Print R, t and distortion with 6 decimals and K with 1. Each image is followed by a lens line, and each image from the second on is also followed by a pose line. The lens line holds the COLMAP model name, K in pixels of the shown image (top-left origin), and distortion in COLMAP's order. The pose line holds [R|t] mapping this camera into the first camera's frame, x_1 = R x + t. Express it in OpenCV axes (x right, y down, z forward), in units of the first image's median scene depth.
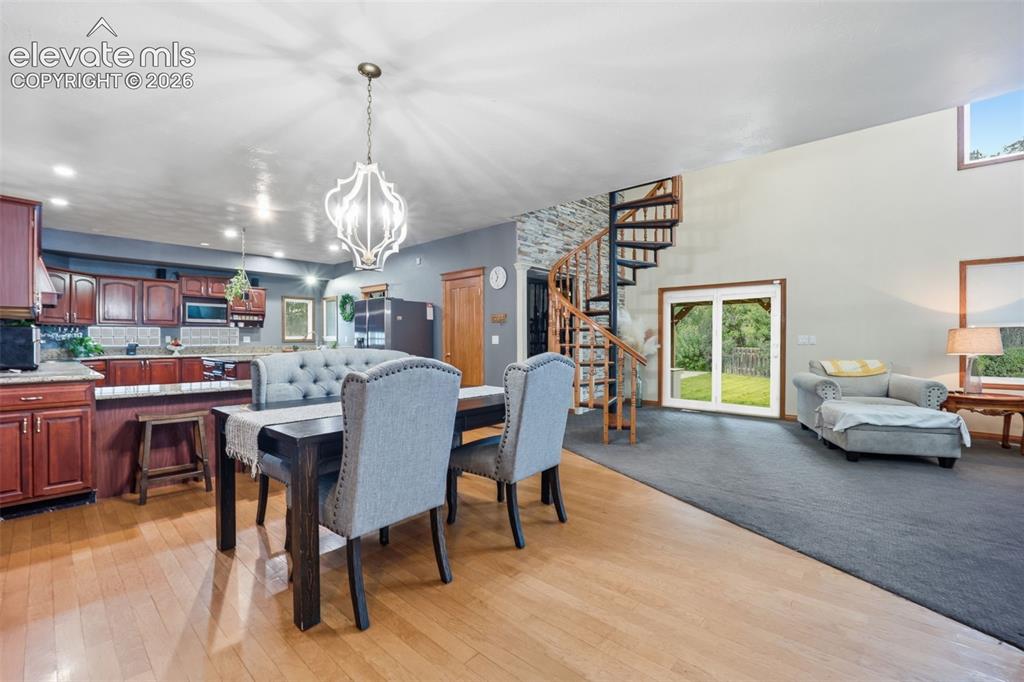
lens RADIAL K [[424.4, 0, 515.6], [0, 424.4, 344.1], [0, 0, 1]] dist [-0.020700, -0.000561]
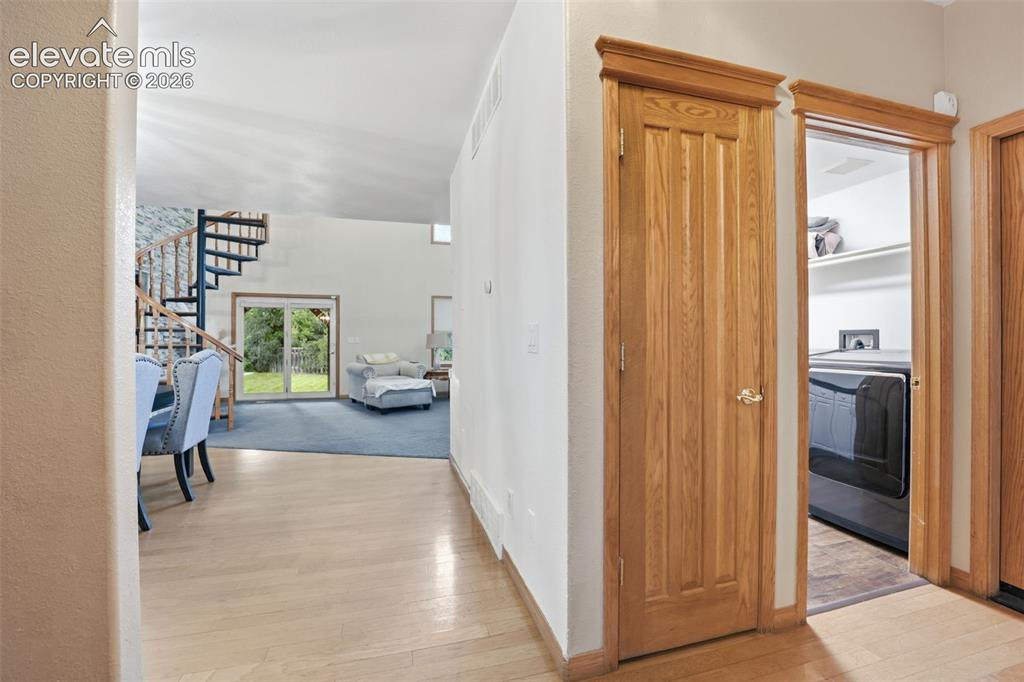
lens RADIAL K [[424.4, 0, 505.9], [0, 424.4, 341.5], [0, 0, 1]] dist [-0.020700, -0.000561]
pose [[0.548256, -0.002061, 0.836308, -0.247257], [0.008196, 0.999962, -0.002909, 0.002772], [-0.836270, 0.008450, 0.548253, -0.239443]]
